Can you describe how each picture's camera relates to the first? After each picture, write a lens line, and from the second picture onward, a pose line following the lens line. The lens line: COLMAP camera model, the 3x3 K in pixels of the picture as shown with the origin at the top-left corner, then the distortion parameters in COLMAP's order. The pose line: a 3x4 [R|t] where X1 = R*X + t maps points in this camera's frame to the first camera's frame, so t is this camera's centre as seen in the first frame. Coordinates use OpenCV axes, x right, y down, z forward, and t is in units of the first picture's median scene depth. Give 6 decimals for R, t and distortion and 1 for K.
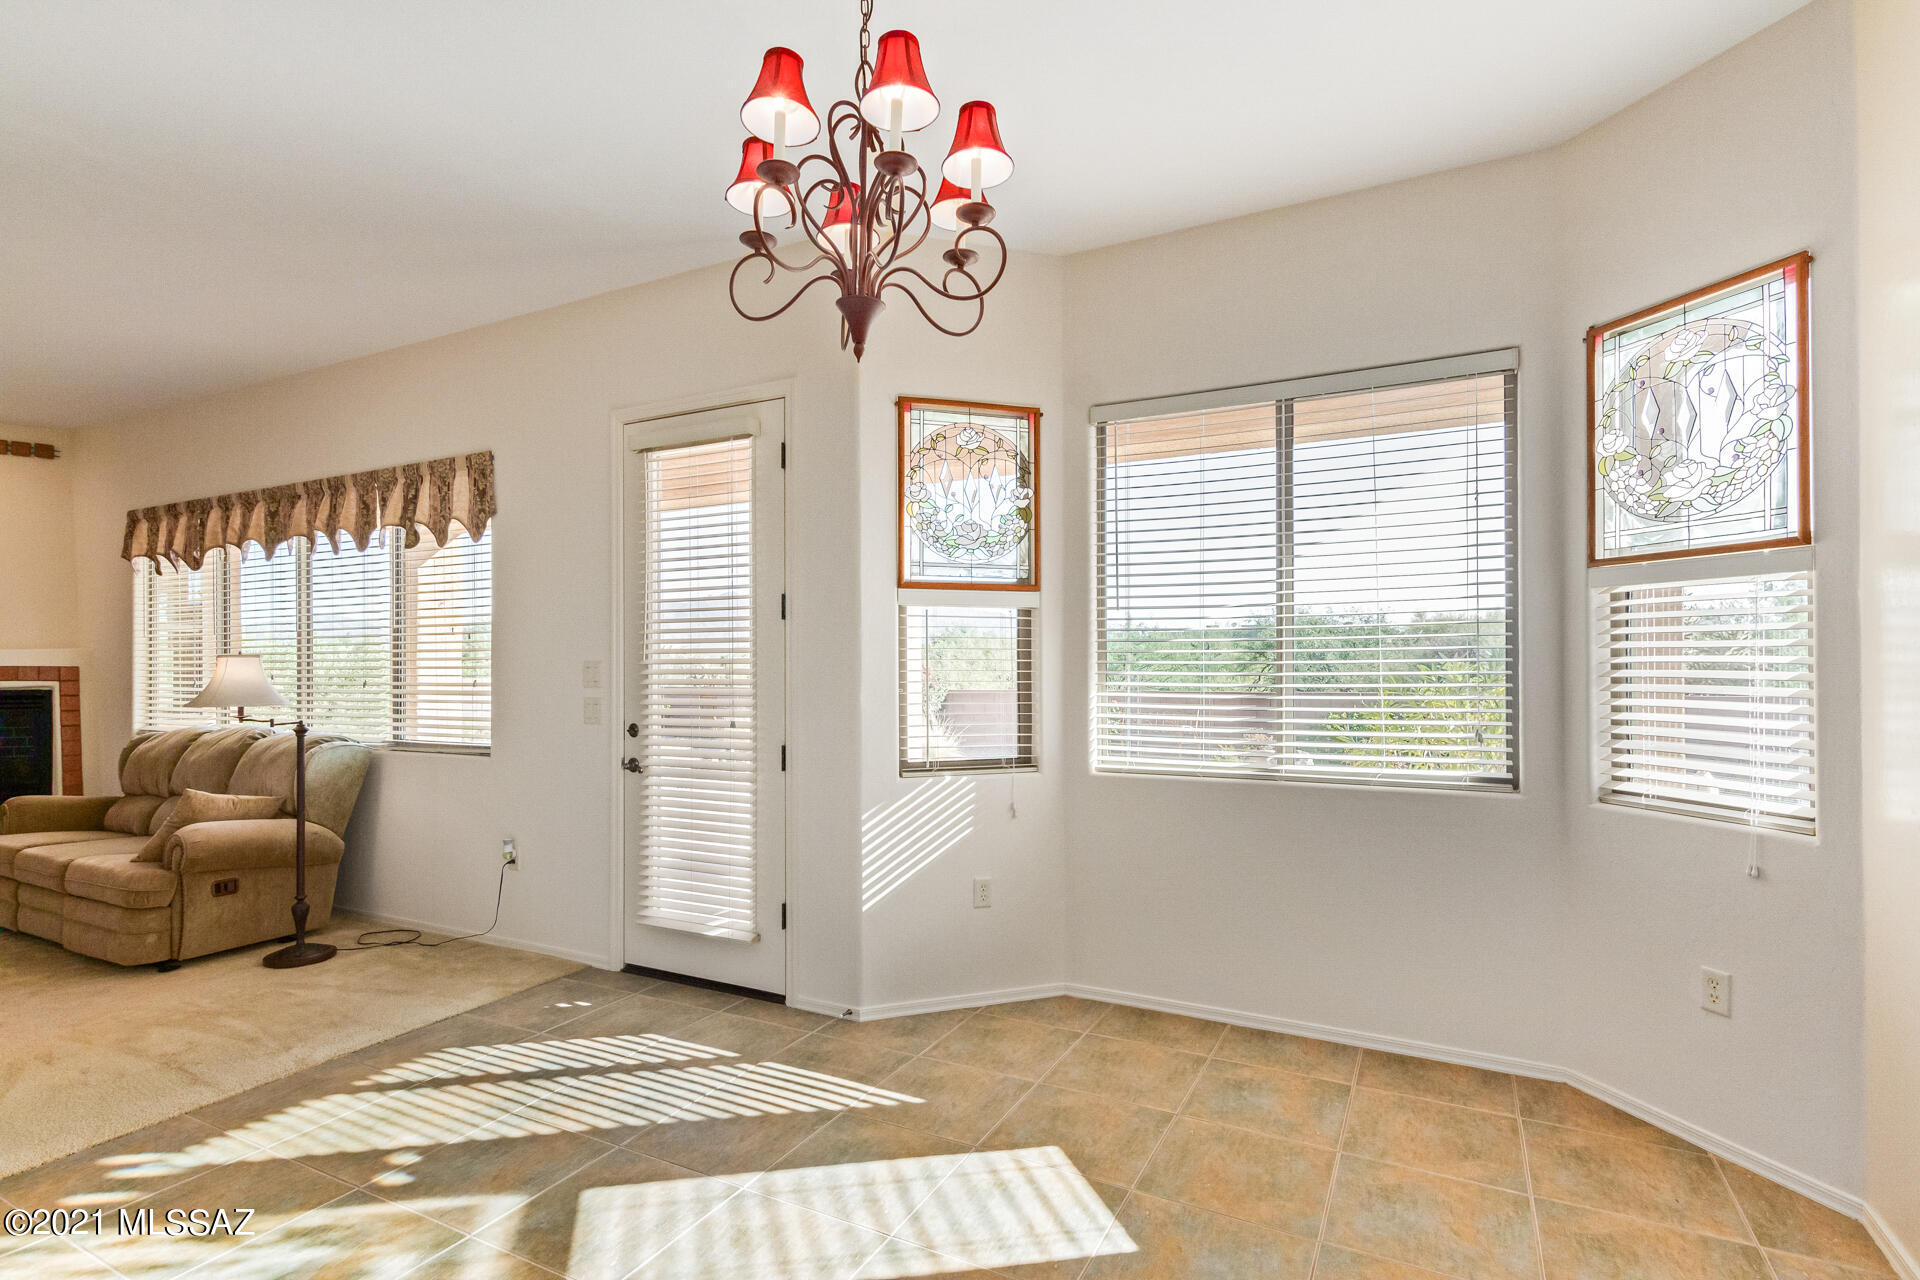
lens RADIAL K [[933.5, 0, 952.1], [0, 933.5, 656.1], [0, 0, 1]] dist [0.014117, 0.000095]
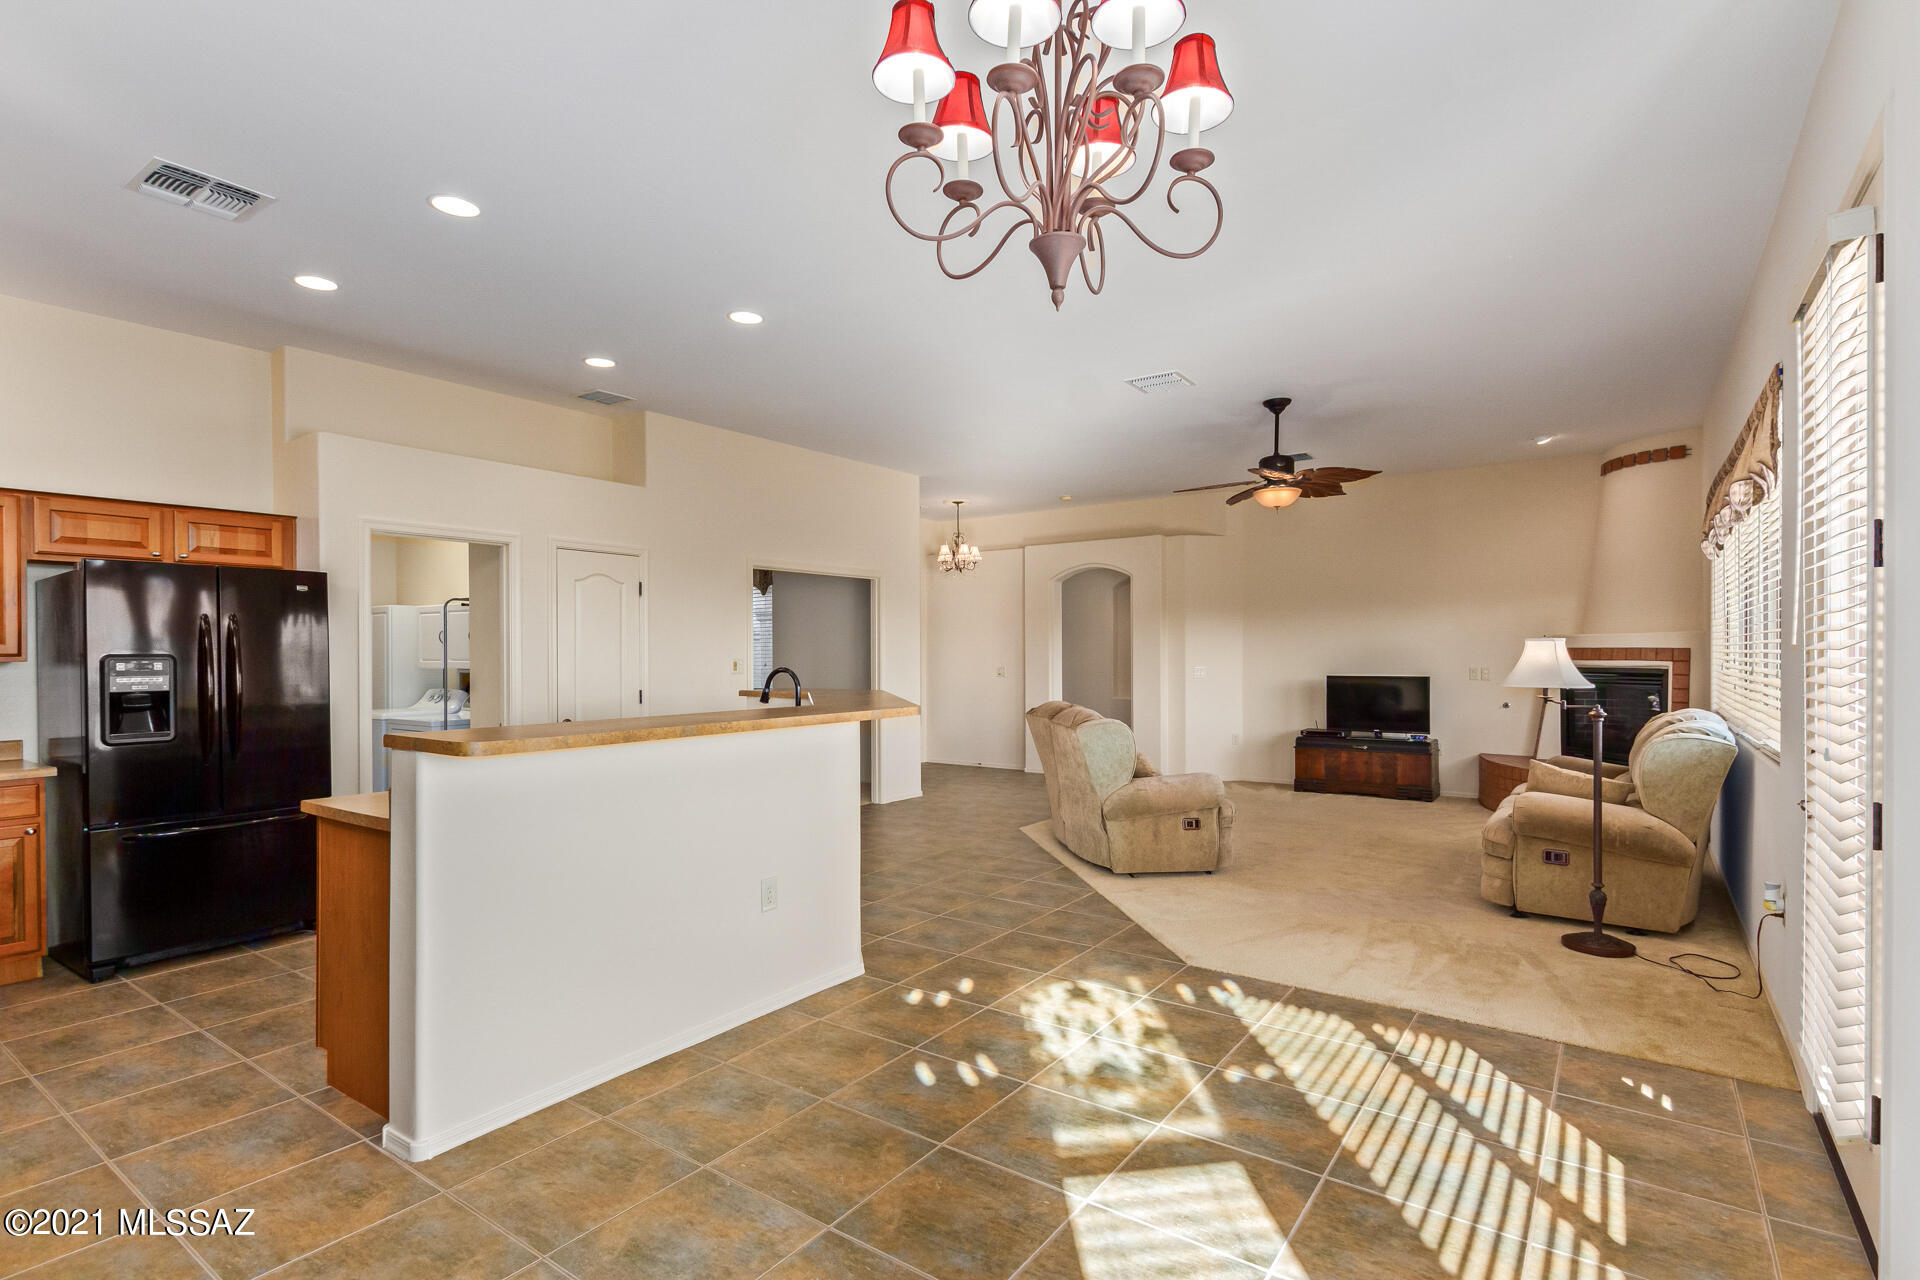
lens RADIAL K [[930.8, 0, 938.5], [0, 930.8, 654.2], [0, 0, 1]] dist [0.017476, -0.010062]
pose [[-0.152577, 0.010783, -0.988233, 0.437933], [0.008178, 0.999920, 0.009648, 0.000932], [0.988258, -0.006609, -0.152653, 0.556409]]
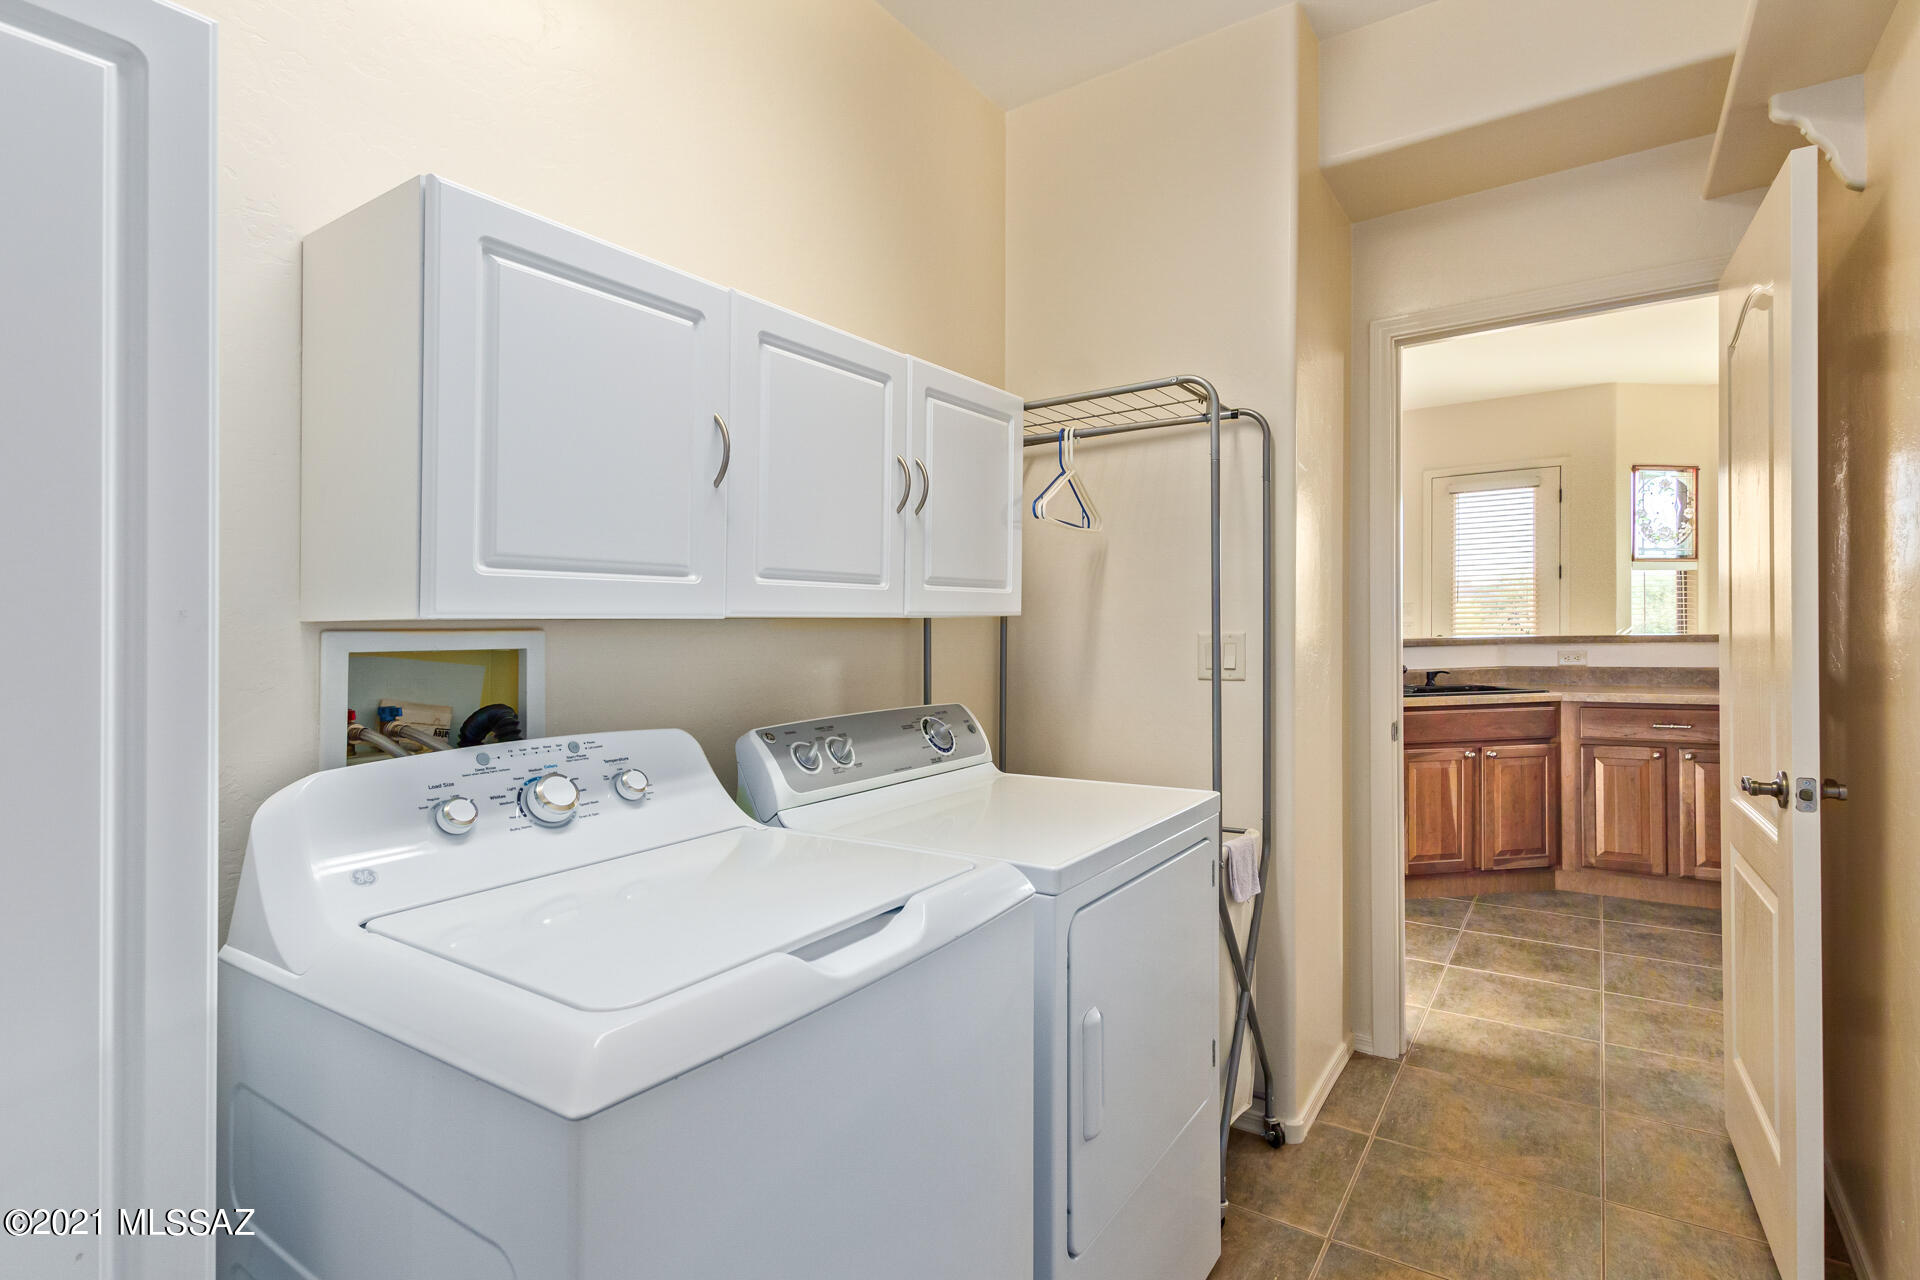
lens RADIAL K [[943.0, 0, 947.7], [0, 943.0, 650.8], [0, 0, 1]] dist [-0.003234, 0.000218]
pose [[0.991952, -0.009117, -0.126289, -1.215620], [0.012380, 0.999609, 0.025076, 0.047976], [0.126011, -0.026438, 0.991676, -1.144395]]
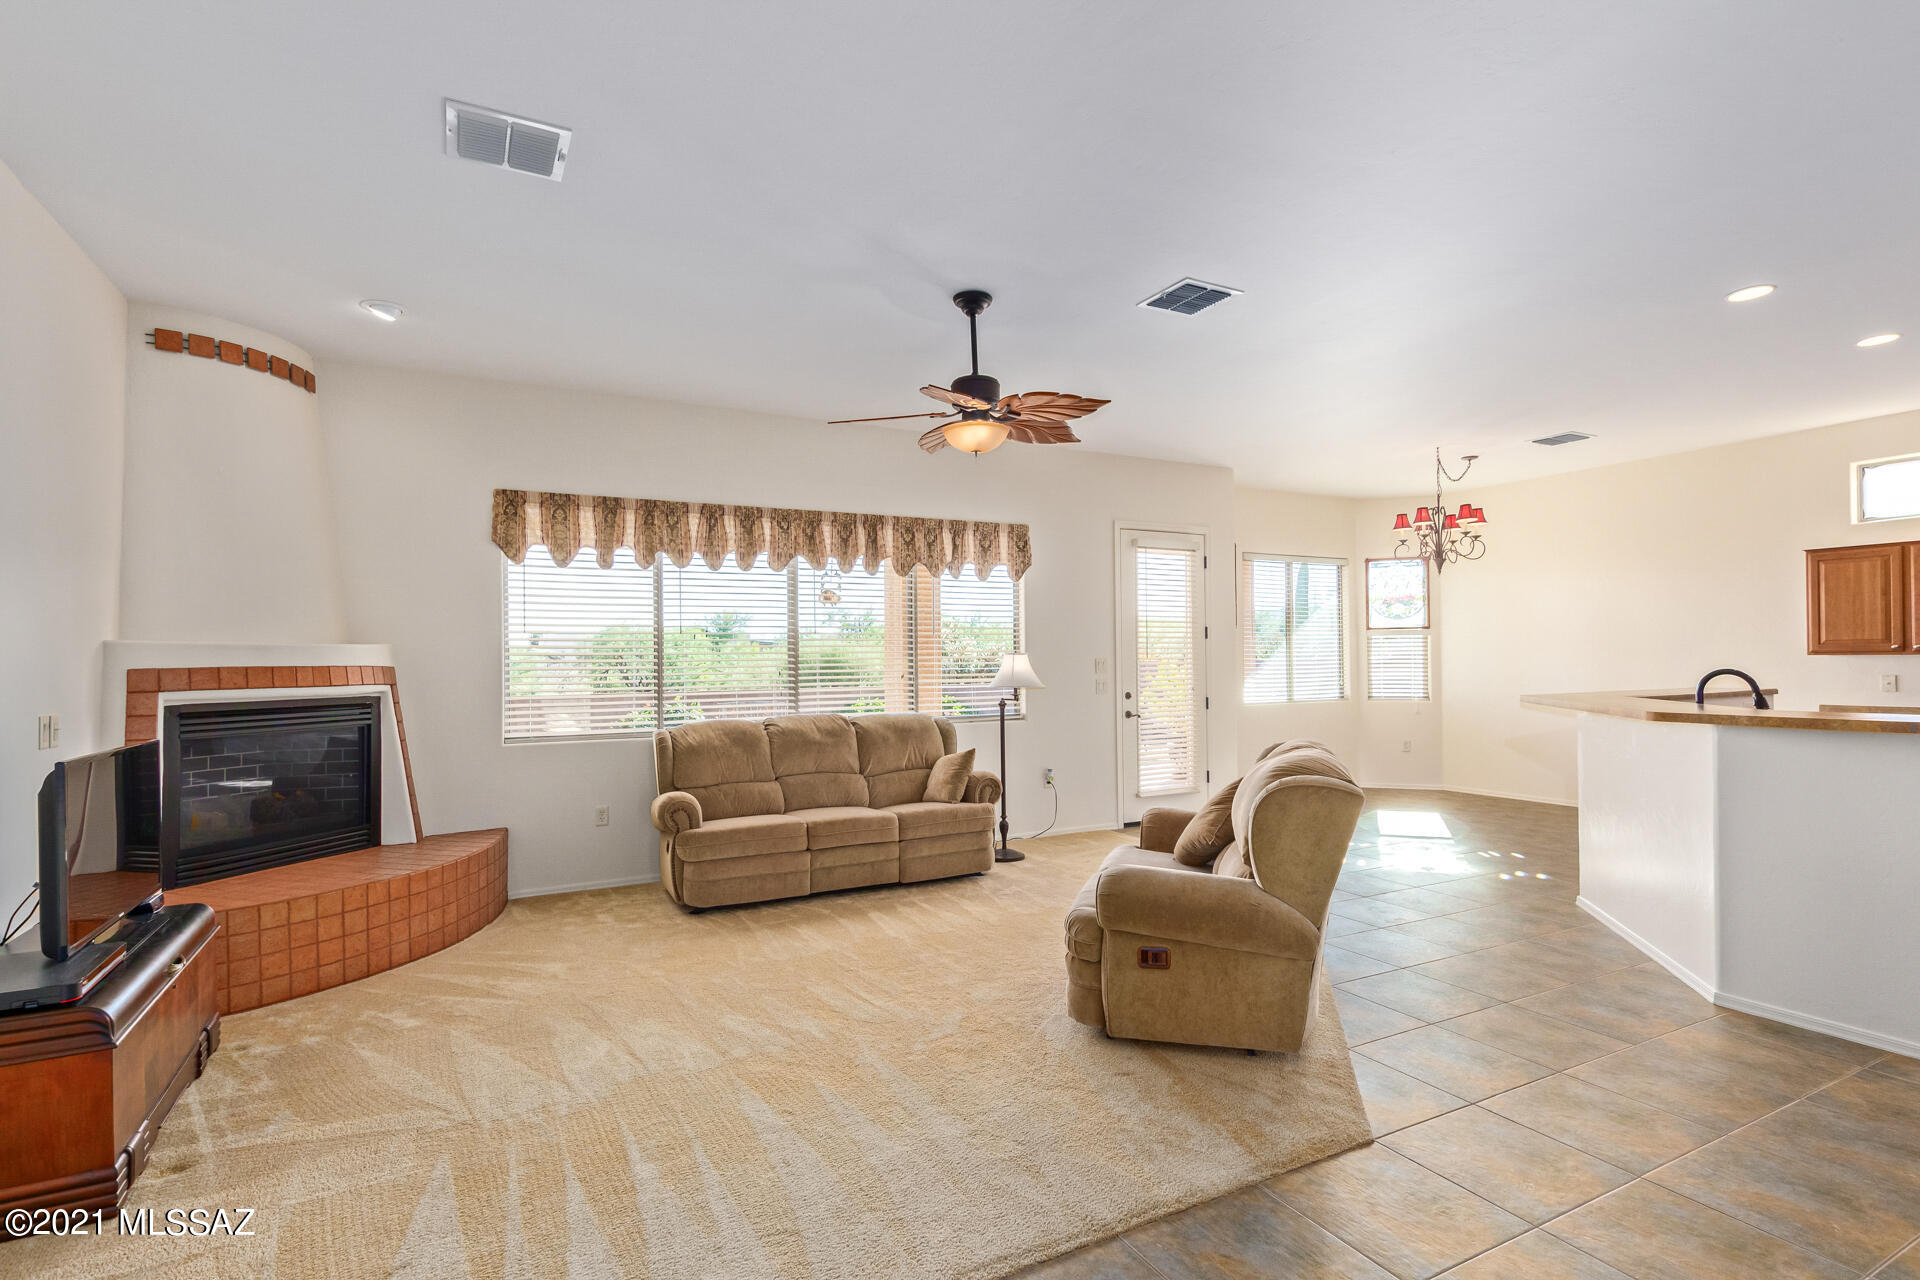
lens RADIAL K [[923.0, 0, 953.6], [0, 923.0, 656.5], [0, 0, 1]] dist [0.006404, 0.000170]
pose [[0.563512, 0.005763, 0.826088, -2.258173], [0.004301, 0.999942, -0.009910, 0.020762], [-0.826097, 0.009138, 0.563454, 0.285370]]
